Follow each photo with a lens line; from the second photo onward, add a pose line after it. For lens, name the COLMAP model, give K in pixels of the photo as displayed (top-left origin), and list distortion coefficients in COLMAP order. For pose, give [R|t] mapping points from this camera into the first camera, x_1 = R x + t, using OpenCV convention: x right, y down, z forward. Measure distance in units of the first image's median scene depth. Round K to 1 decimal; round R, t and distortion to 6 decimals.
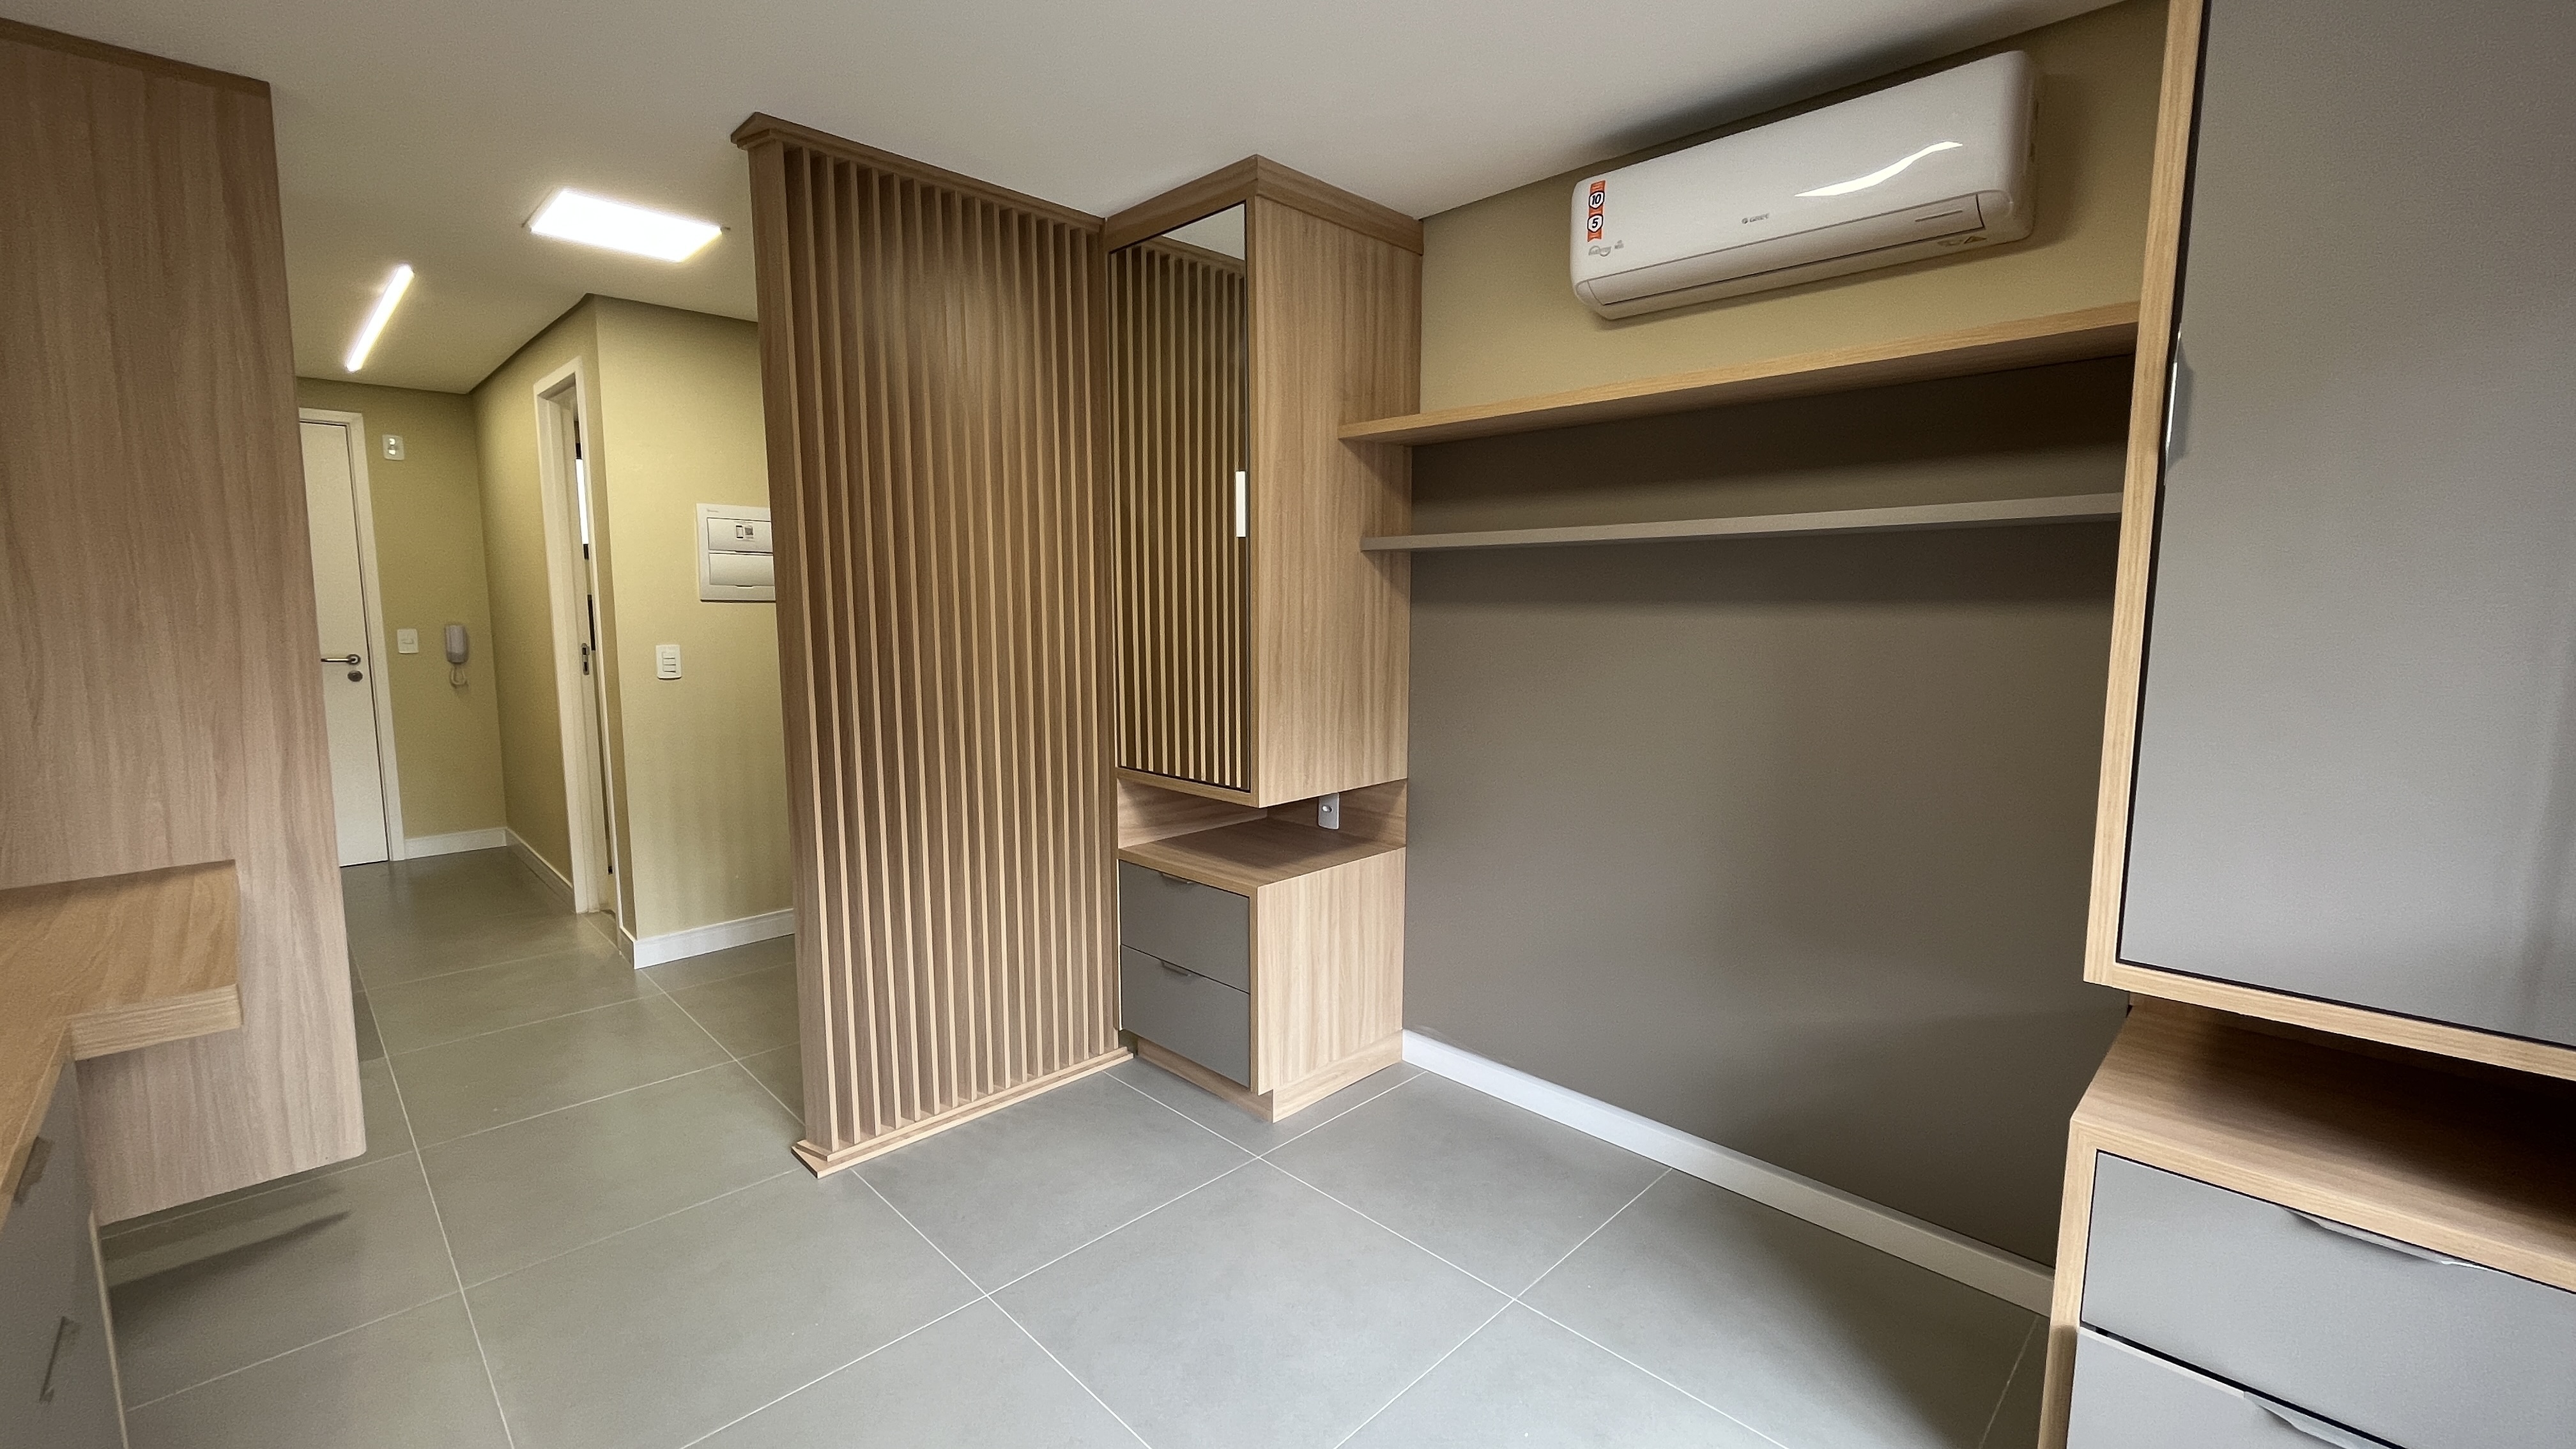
lens RADIAL K [[1052.9, 0, 1286.1], [0, 1052.9, 722.3], [0, 0, 1]] dist [-0.001875, 0.000037]
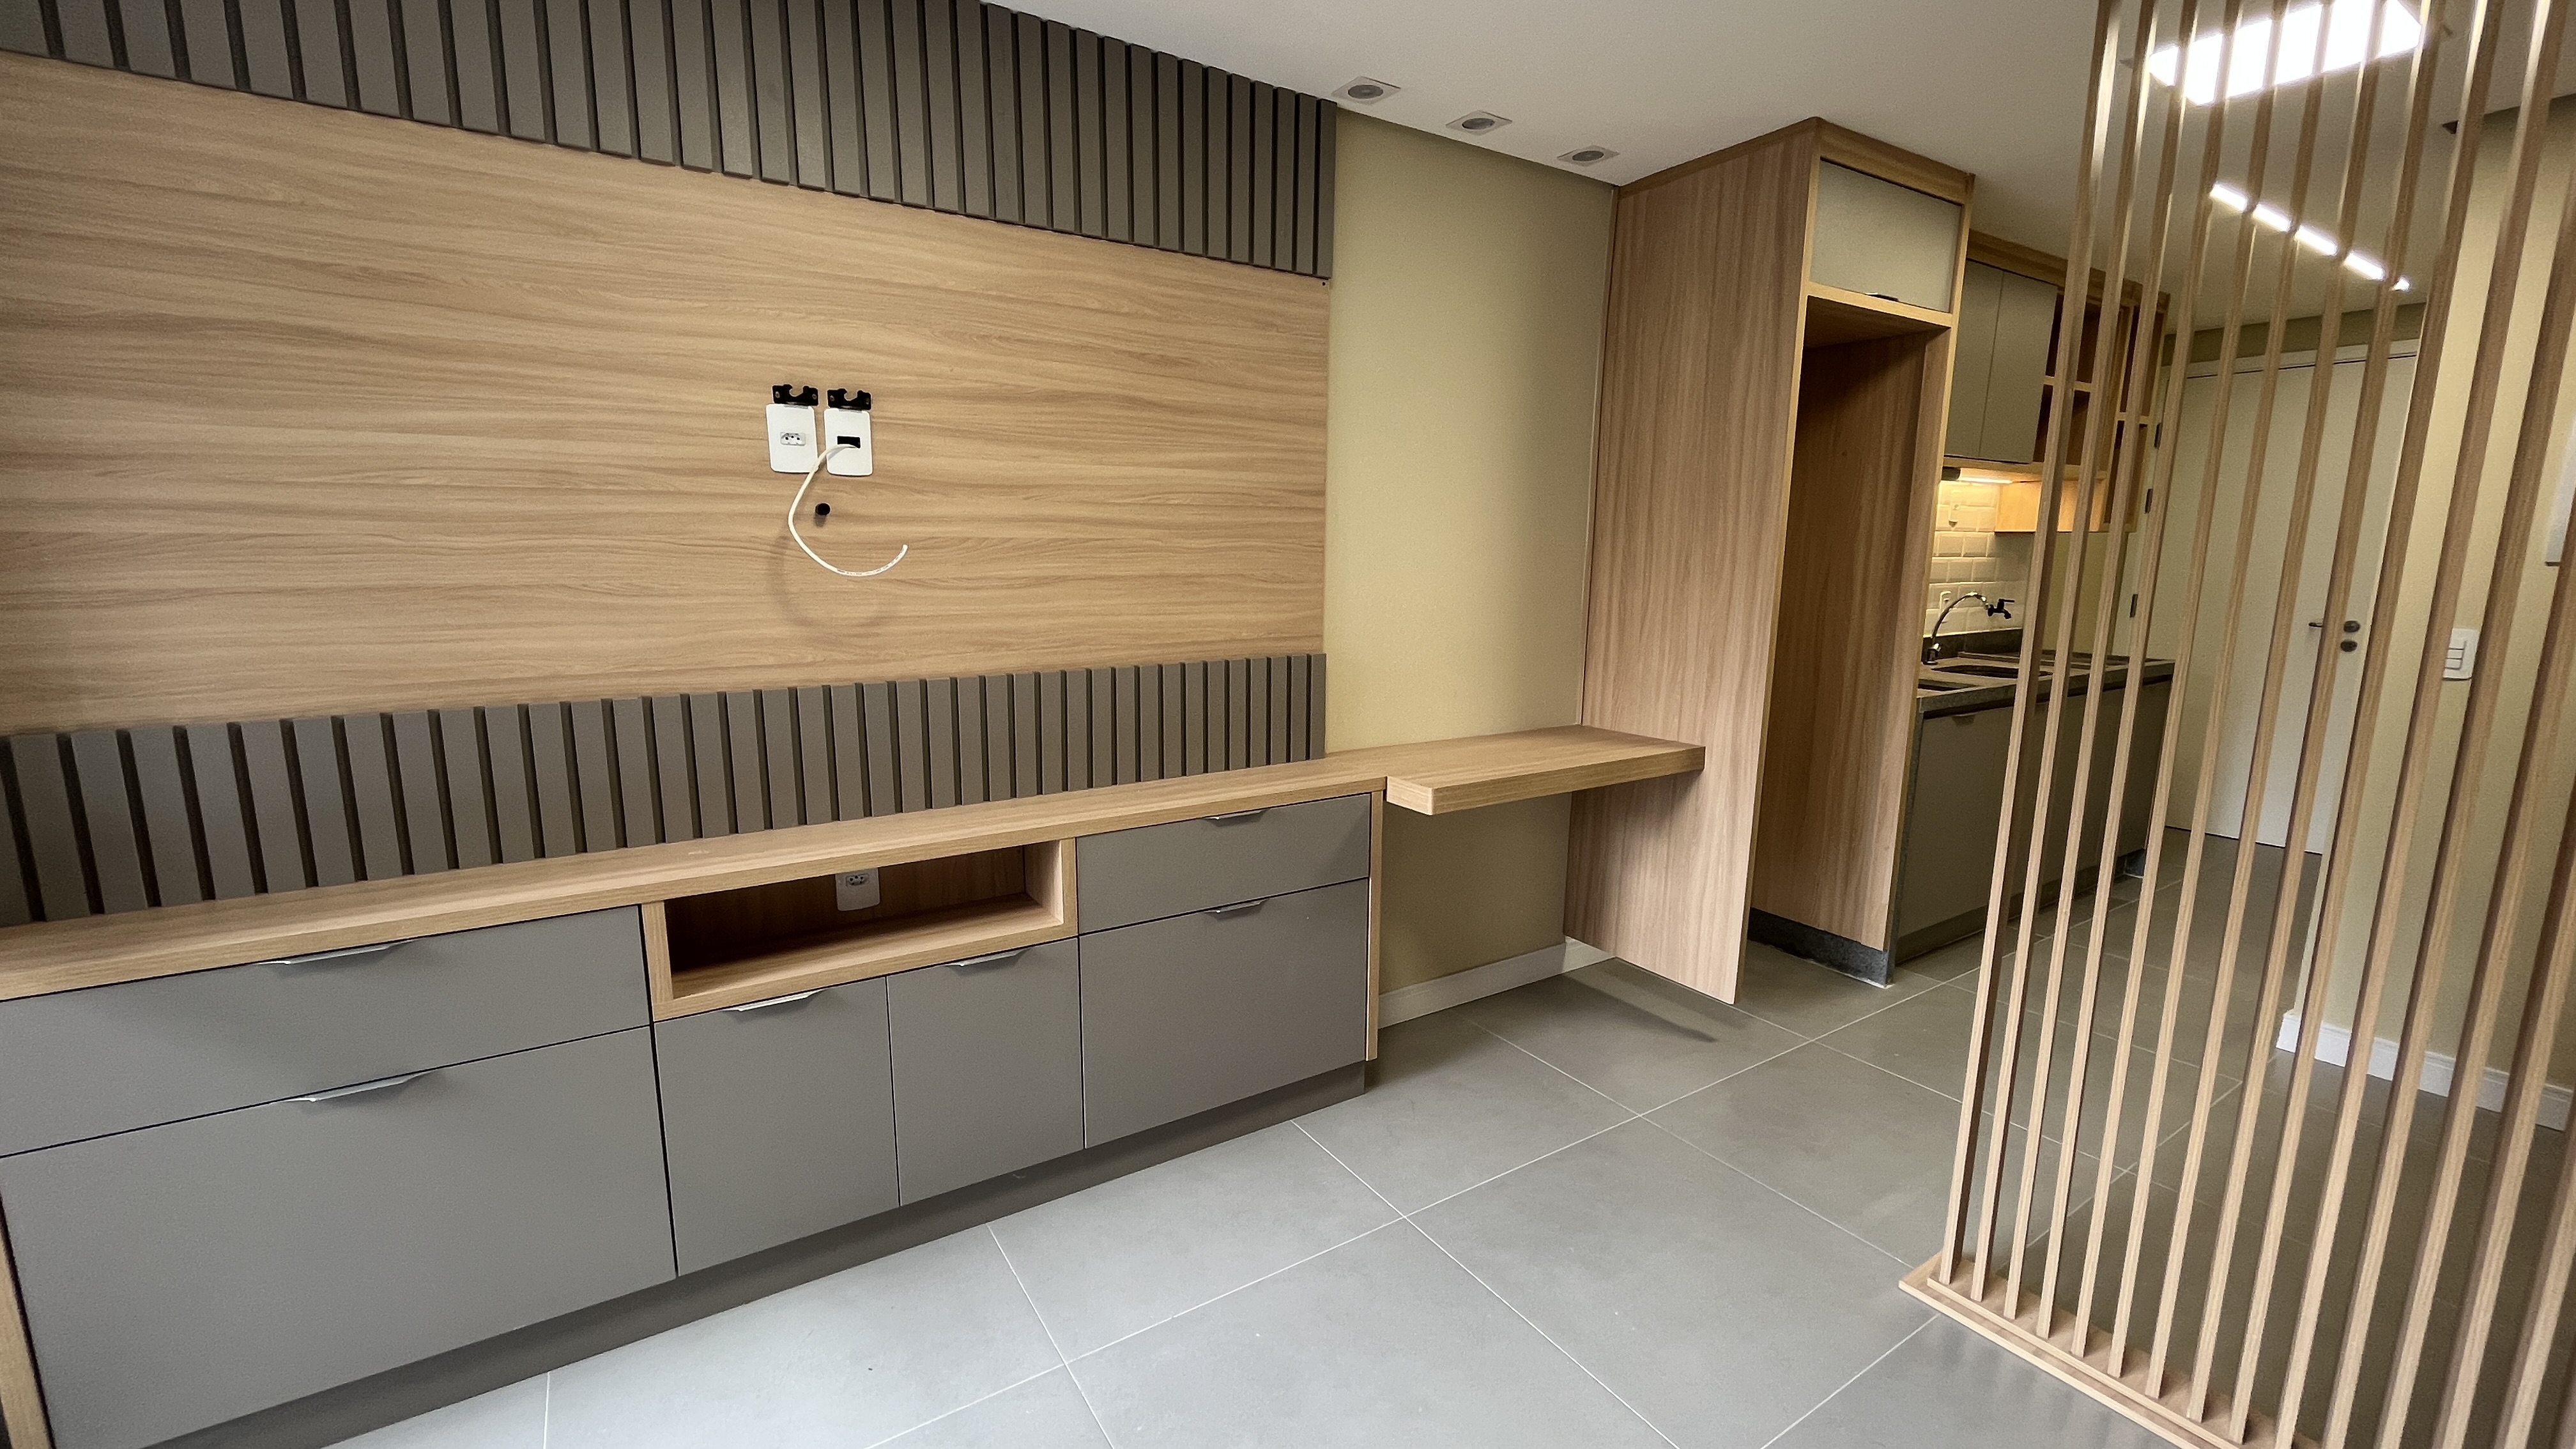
lens RADIAL K [[1052.9, 0, 1286.1], [0, 1052.9, 722.3], [0, 0, 1]] dist [-0.001875, 0.000037]
pose [[-0.204010, 0.158708, -0.966018, 0.192844], [-0.123792, 0.974668, 0.186272, -0.040965], [0.971110, 0.157587, -0.179195, 0.349079]]
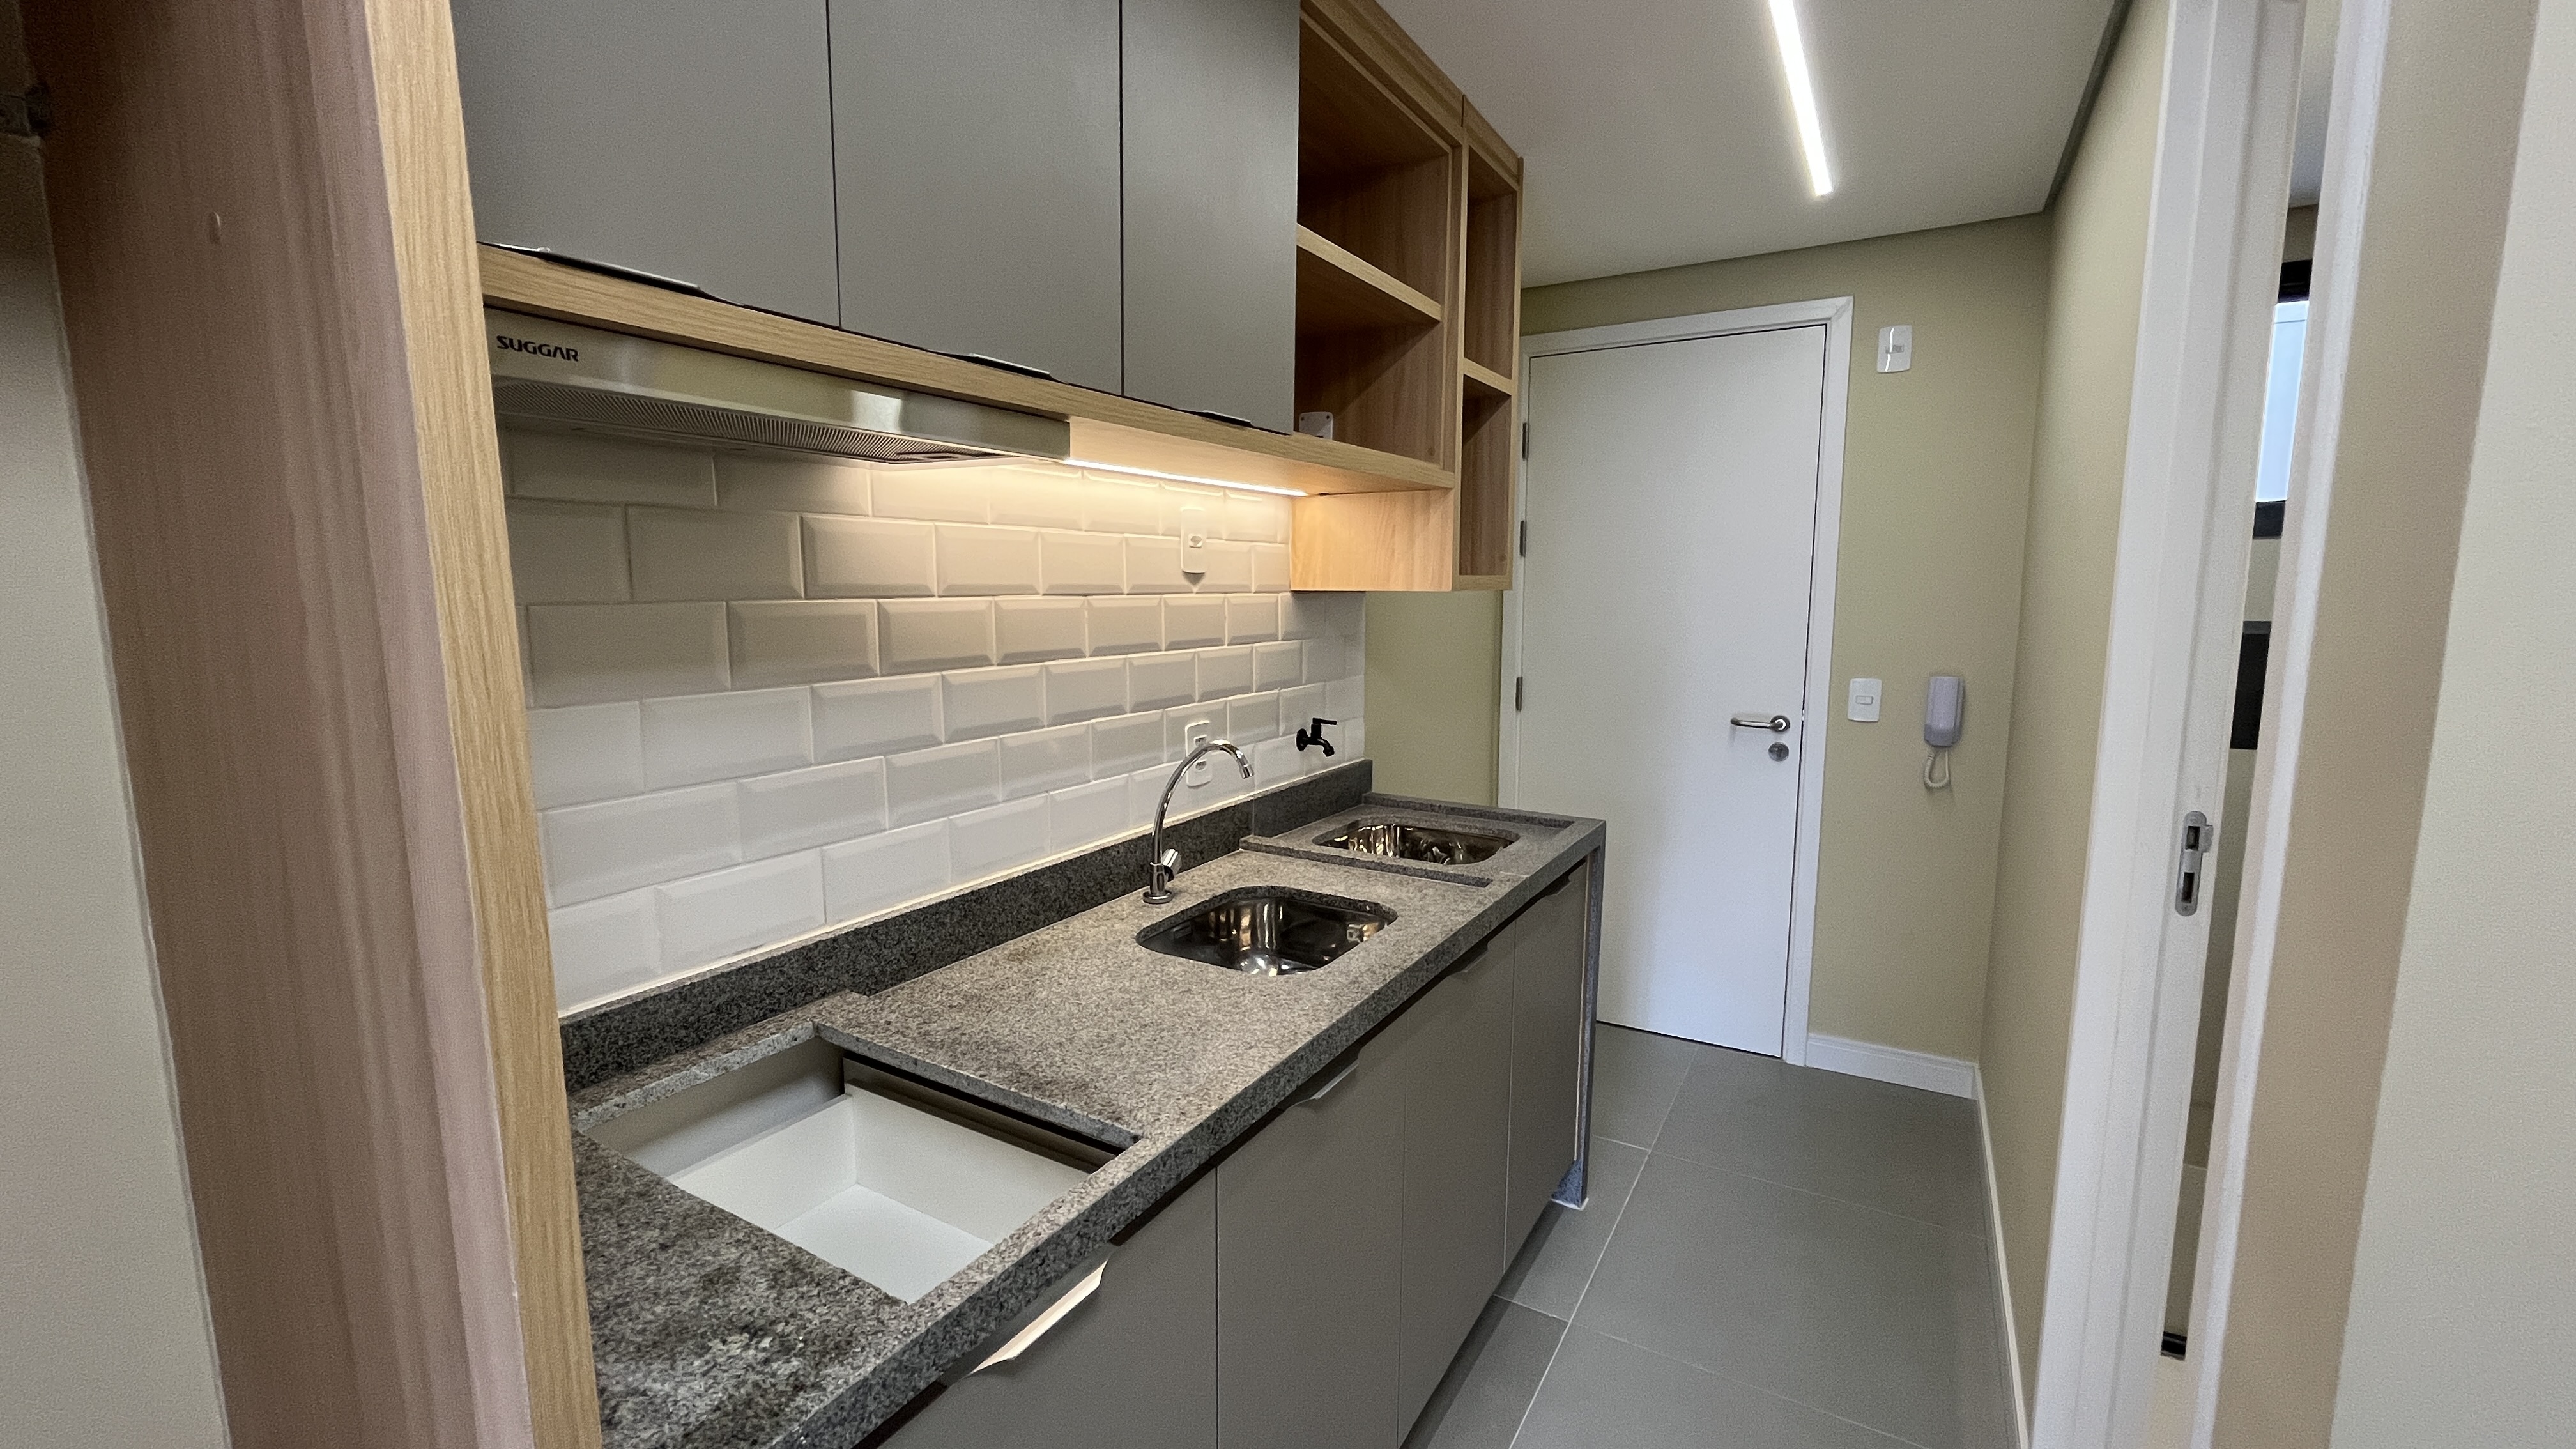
lens RADIAL K [[1052.9, 0, 1286.1], [0, 1052.9, 722.3], [0, 0, 1]] dist [-0.001875, 0.000037]
pose [[0.252813, 0.120432, -0.959990, -0.446712], [-0.111797, 0.989213, 0.094657, -0.100446], [0.961034, 0.083393, 0.263550, 0.667051]]
